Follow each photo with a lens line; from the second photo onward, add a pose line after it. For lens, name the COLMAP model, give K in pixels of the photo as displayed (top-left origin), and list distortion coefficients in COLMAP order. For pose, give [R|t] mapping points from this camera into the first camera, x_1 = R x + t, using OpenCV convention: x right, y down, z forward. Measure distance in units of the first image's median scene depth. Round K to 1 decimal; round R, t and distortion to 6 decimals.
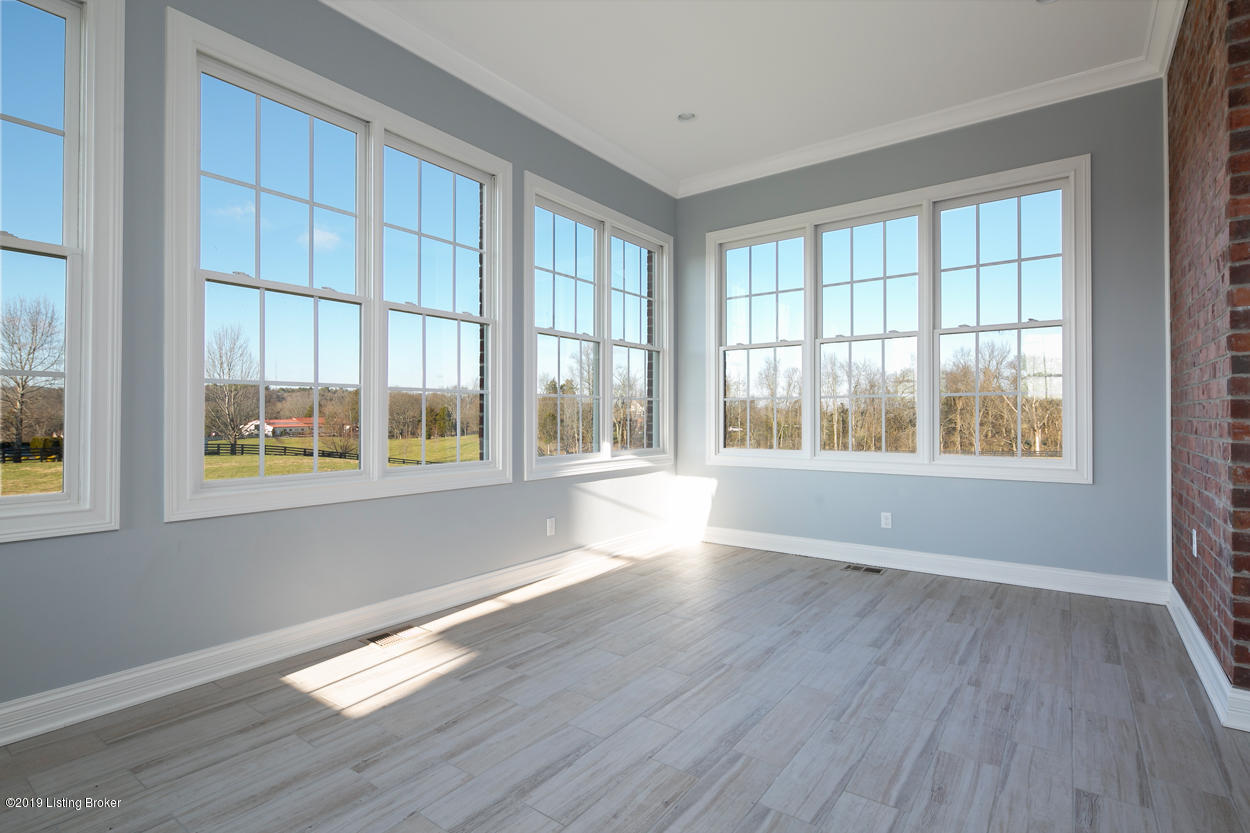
lens RADIAL K [[605.0, 0, 624.6], [0, 605.0, 421.7], [0, 0, 1]] dist [-0.003369, -0.000741]
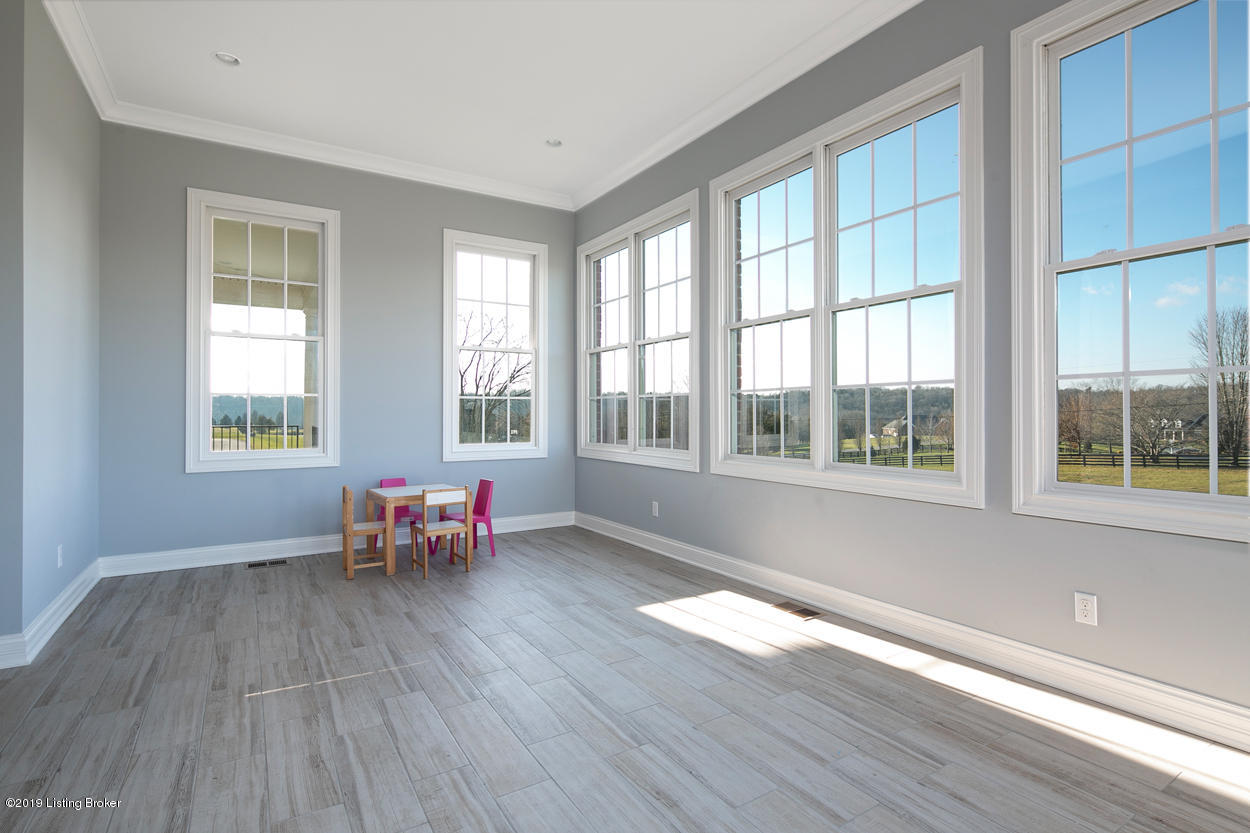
lens RADIAL K [[605.0, 0, 623.8], [0, 605.0, 404.7], [0, 0, 1]] dist [-0.003369, -0.000741]
pose [[-0.368647, -0.012607, -0.929484, 1.035583], [-0.007994, 0.999914, -0.010392, -0.013822], [0.929535, 0.003599, -0.368717, 1.485272]]
